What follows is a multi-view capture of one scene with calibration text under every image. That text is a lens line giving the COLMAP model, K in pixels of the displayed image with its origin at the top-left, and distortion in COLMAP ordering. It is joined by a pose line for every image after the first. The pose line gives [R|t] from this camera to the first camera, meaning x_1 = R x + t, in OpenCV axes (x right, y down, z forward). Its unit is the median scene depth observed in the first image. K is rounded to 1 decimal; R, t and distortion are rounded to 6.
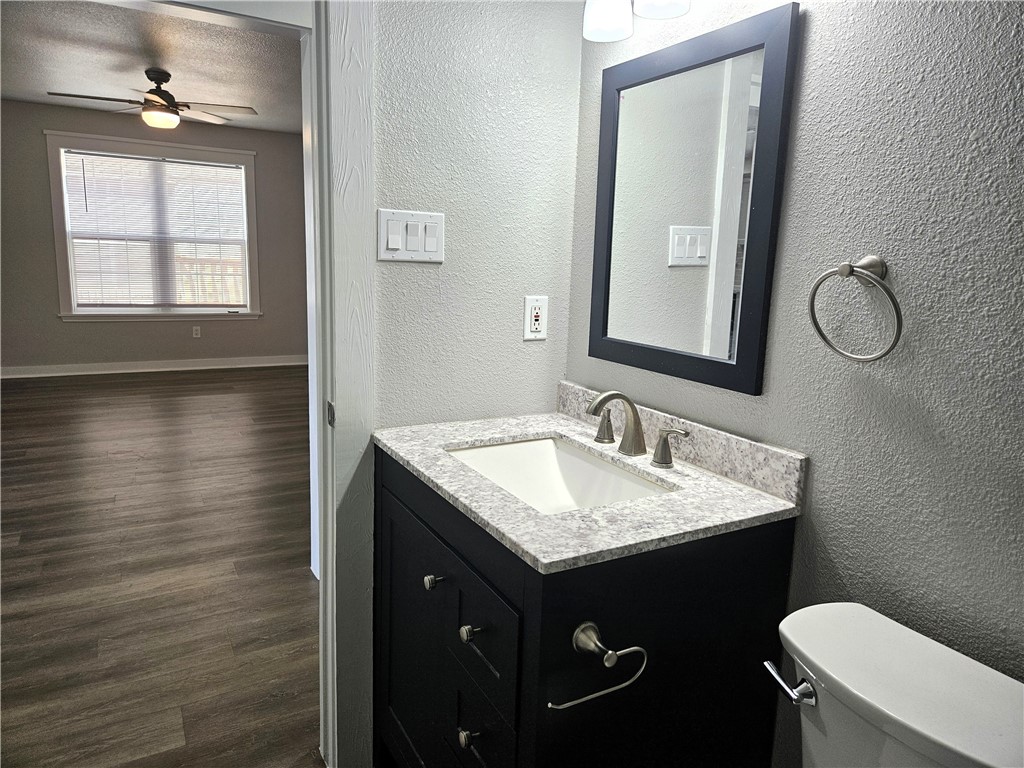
lens RADIAL K [[683.6, 0, 518.3], [0, 683.6, 378.4], [0, 0, 1]] dist [0.070603, -0.062329]
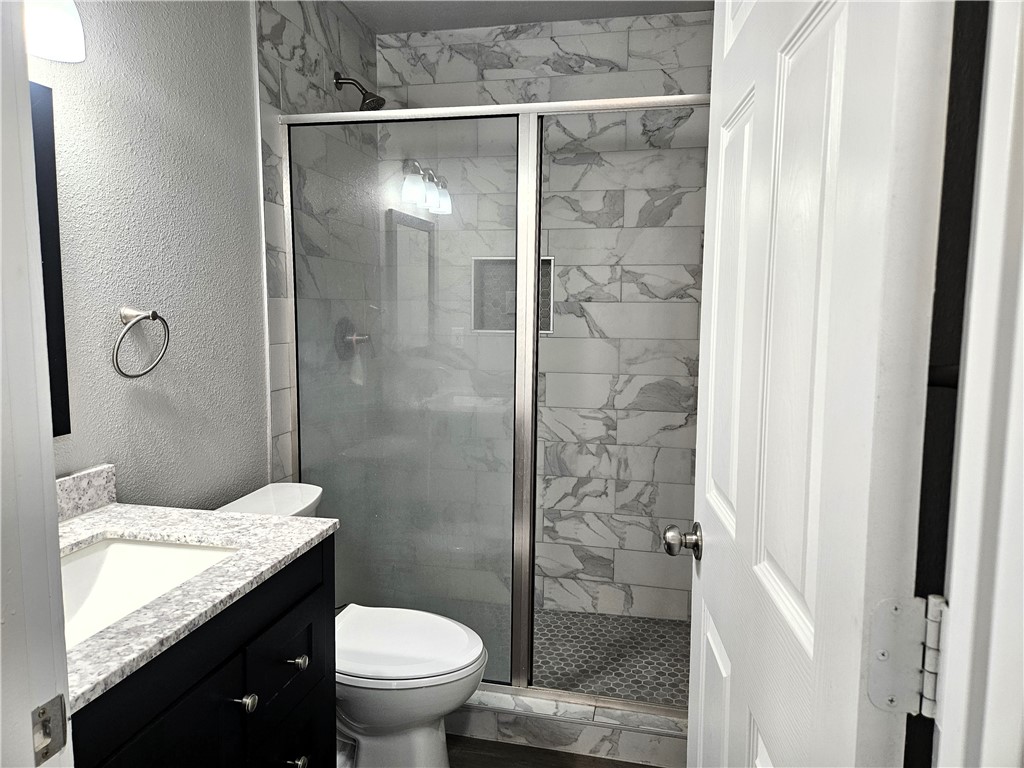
lens RADIAL K [[683.6, 0, 518.3], [0, 683.6, 378.4], [0, 0, 1]] dist [0.070603, -0.062329]
pose [[-0.752282, -0.110840, 0.649451, -0.917371], [0.081450, 0.962539, 0.258620, -0.292704], [-0.653787, 0.247453, -0.715073, 1.339843]]
